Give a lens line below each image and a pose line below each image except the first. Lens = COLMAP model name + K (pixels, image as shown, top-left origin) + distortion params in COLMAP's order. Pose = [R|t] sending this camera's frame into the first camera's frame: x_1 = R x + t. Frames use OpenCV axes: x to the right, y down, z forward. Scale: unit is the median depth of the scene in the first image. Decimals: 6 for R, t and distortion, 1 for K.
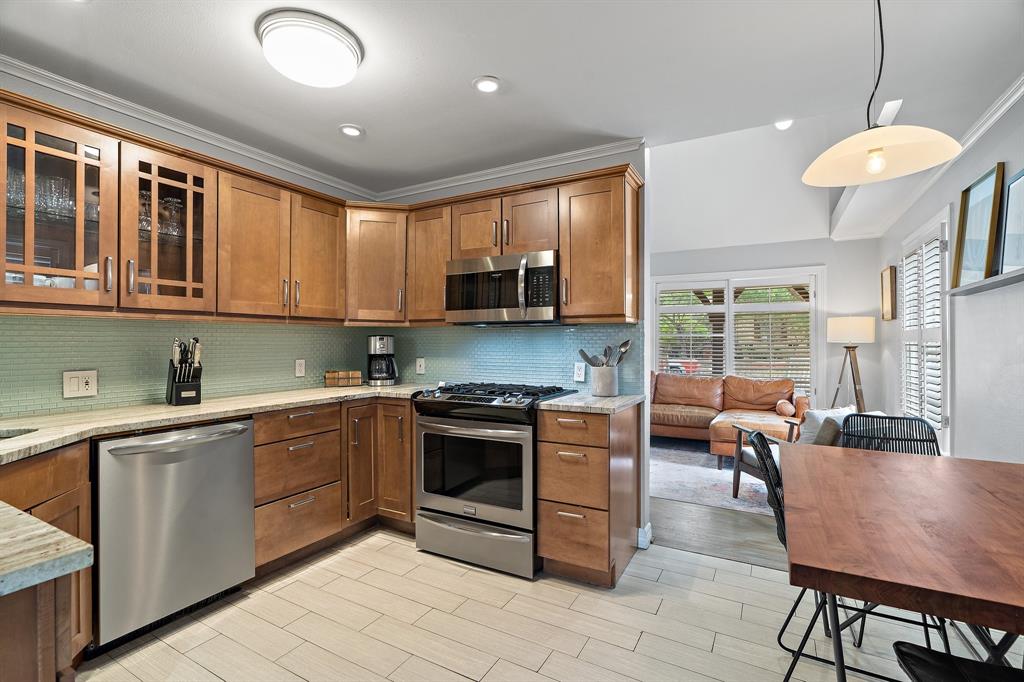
lens RADIAL K [[463.8, 0, 511.4], [0, 463.8, 341.9], [0, 0, 1]] dist [-0.015874, 0.004735]
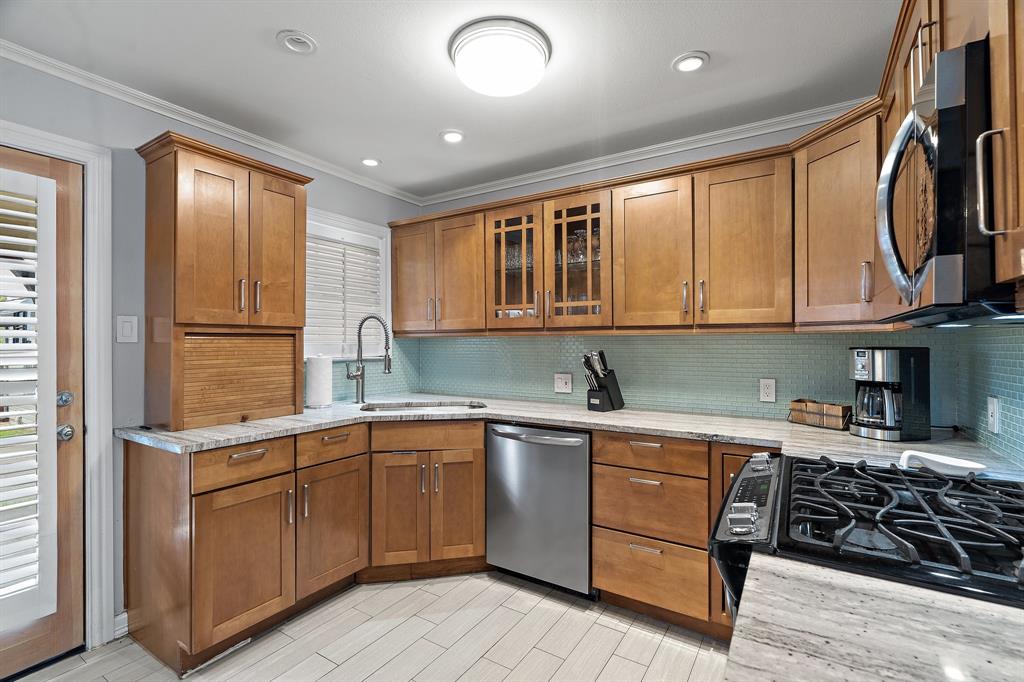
lens RADIAL K [[463.8, 0, 507.4], [0, 463.8, 340.2], [0, 0, 1]] dist [-0.015874, 0.004735]
pose [[-0.060708, -0.007165, -0.998130, 0.385655], [-0.001165, 0.999974, -0.007107, -0.023596], [0.998155, 0.000731, -0.060714, 0.771486]]
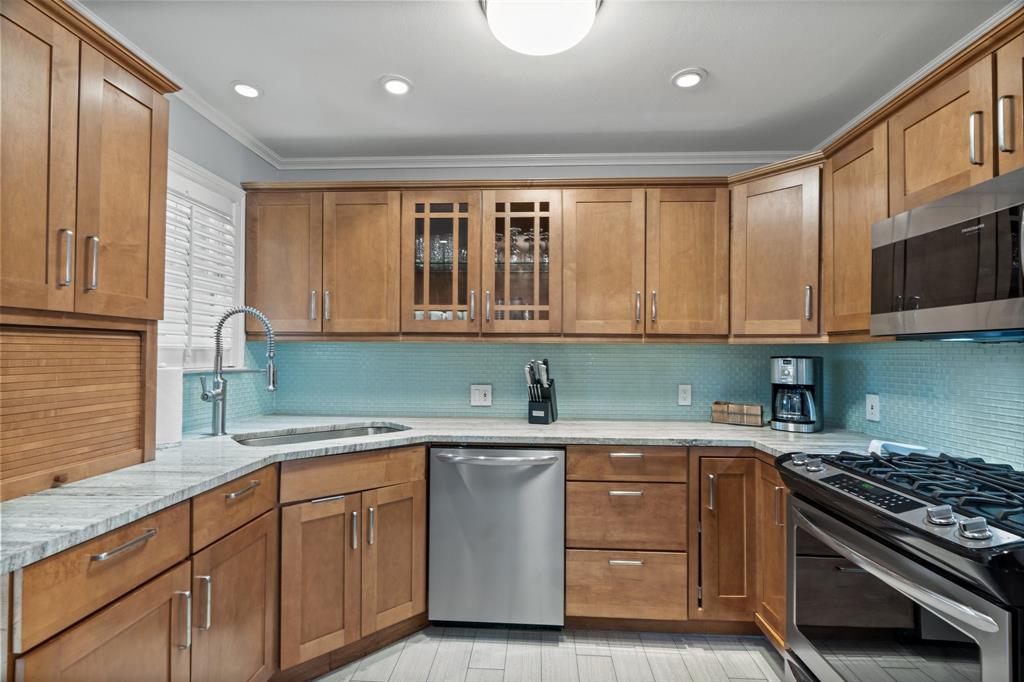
lens RADIAL K [[463.8, 0, 509.6], [0, 463.8, 346.1], [0, 0, 1]] dist [-0.015874, 0.004735]
pose [[0.439917, -0.010224, -0.897980, 0.185356], [-0.009527, 0.999826, -0.016050, -0.018836], [0.897988, 0.015616, 0.439742, 0.434335]]
